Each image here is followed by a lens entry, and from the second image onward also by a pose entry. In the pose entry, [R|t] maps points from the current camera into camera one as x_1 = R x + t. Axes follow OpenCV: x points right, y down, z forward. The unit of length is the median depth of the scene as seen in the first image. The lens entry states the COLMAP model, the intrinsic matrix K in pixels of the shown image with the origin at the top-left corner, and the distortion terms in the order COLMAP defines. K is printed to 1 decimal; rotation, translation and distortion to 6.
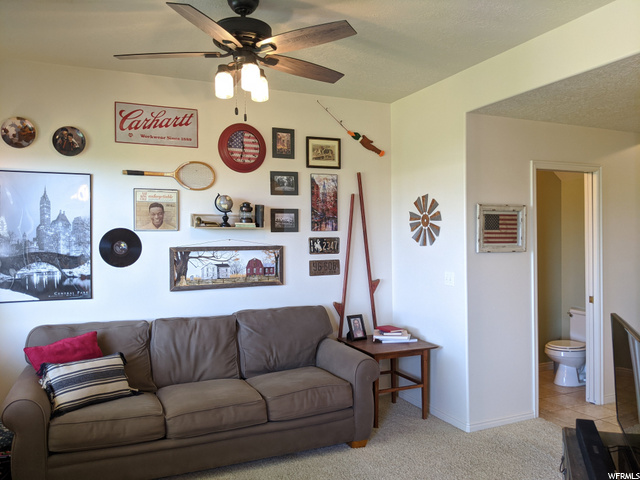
lens RADIAL K [[502.0, 0, 322.0], [0, 502.0, 240.2], [0, 0, 1]] dist [0.070469, -0.148036]
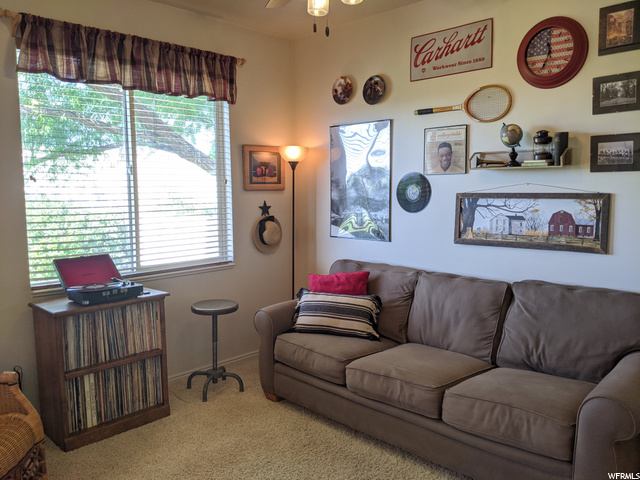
lens RADIAL K [[504.5, 0, 319.9], [0, 504.5, 237.4], [0, 0, 1]] dist [0.041382, -0.088617]
pose [[0.377172, 0.091750, -0.921587, 0.413521], [-0.004761, 0.995260, 0.097136, 0.006470], [0.926131, -0.032249, 0.375821, 0.446945]]
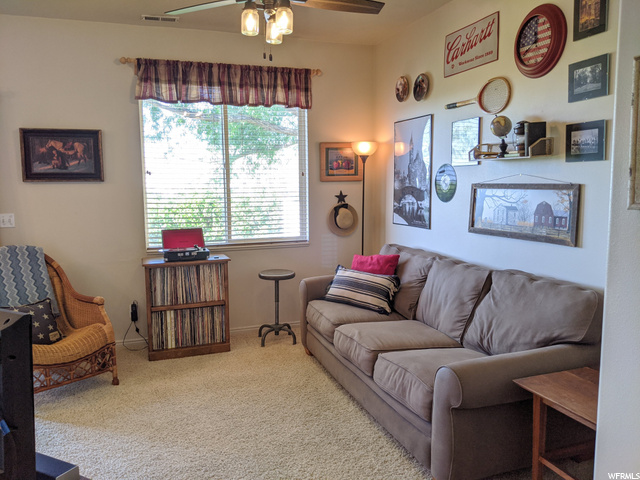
lens RADIAL K [[502.0, 0, 322.0], [0, 502.0, 240.2], [0, 0, 1]] dist [0.070469, -0.148036]
pose [[-0.073223, 0.120560, -0.990002, 0.614705], [-0.003749, 0.992626, 0.121156, 0.006084], [0.997309, 0.012583, -0.072231, 0.789443]]
